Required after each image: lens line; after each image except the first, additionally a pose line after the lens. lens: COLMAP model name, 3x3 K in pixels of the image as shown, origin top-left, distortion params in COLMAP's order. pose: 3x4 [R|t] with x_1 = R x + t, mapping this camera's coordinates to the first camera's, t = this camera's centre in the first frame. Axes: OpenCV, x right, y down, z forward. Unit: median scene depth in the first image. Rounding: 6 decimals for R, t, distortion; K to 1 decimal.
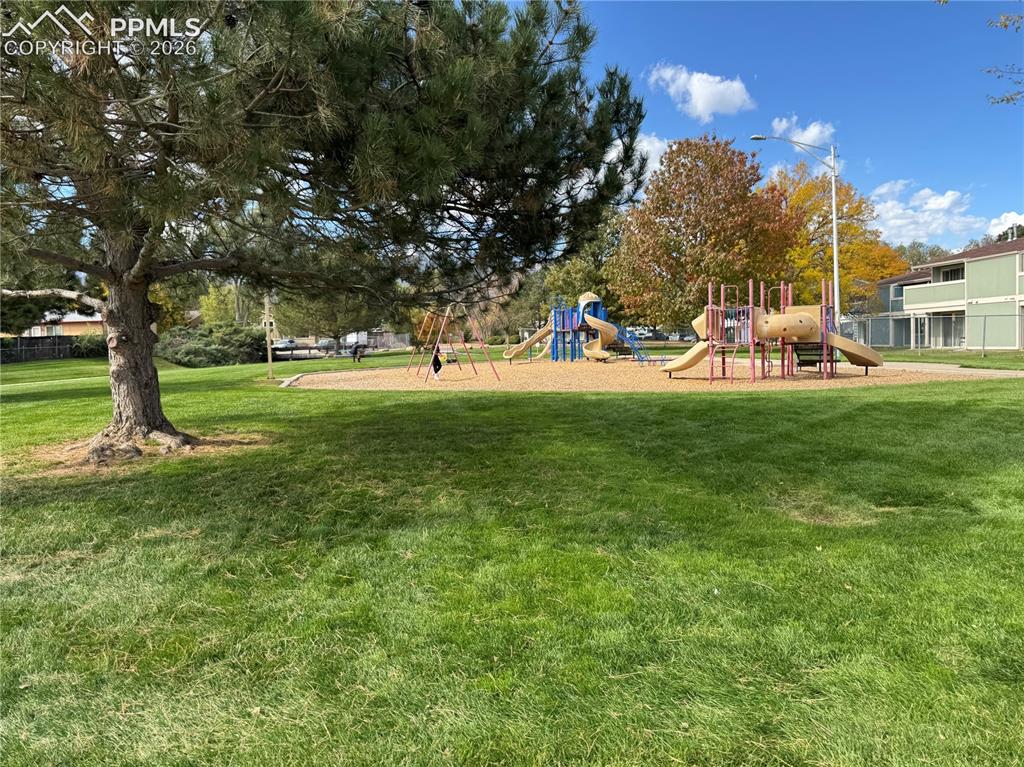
lens RADIAL K [[724.1, 0, 515.4], [0, 724.1, 382.9], [0, 0, 1]] dist [-0.018886, -0.005270]
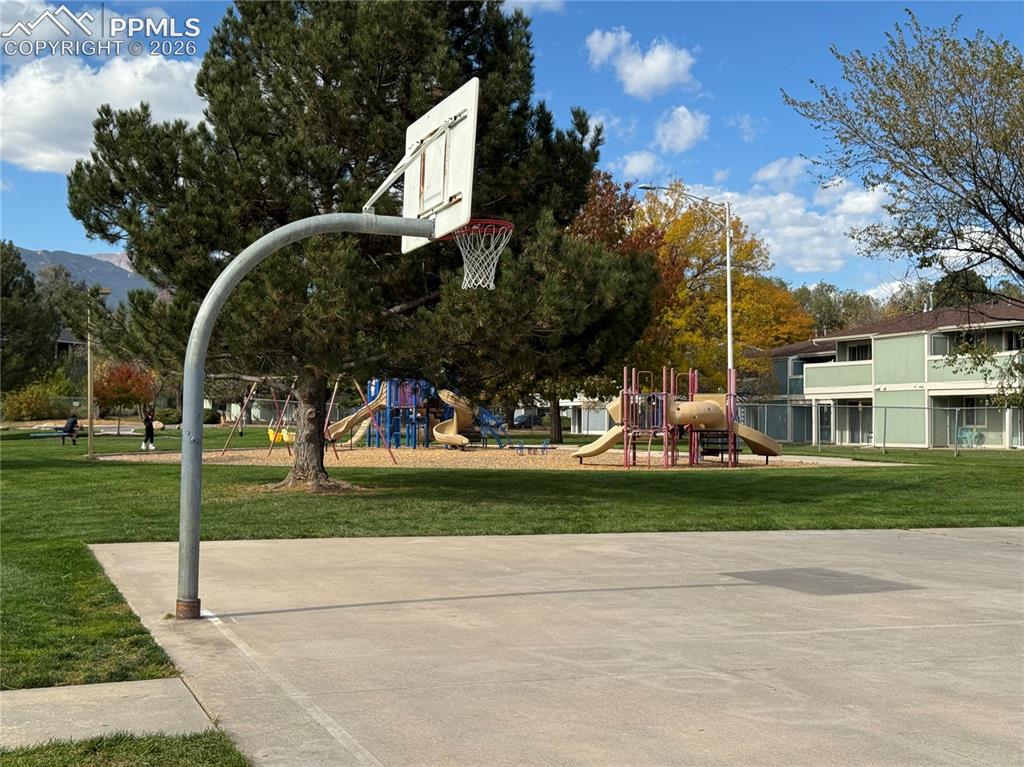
lens RADIAL K [[1438.7, 0, 511.2], [0, 1438.7, 384.2], [0, 0, 1]] dist [-0.159245, 0.000000]
pose [[0.957434, 0.040034, 0.285864, -0.204821], [-0.015613, 0.996068, -0.087204, 0.026868], [-0.288231, 0.079029, 0.954294, -0.381840]]
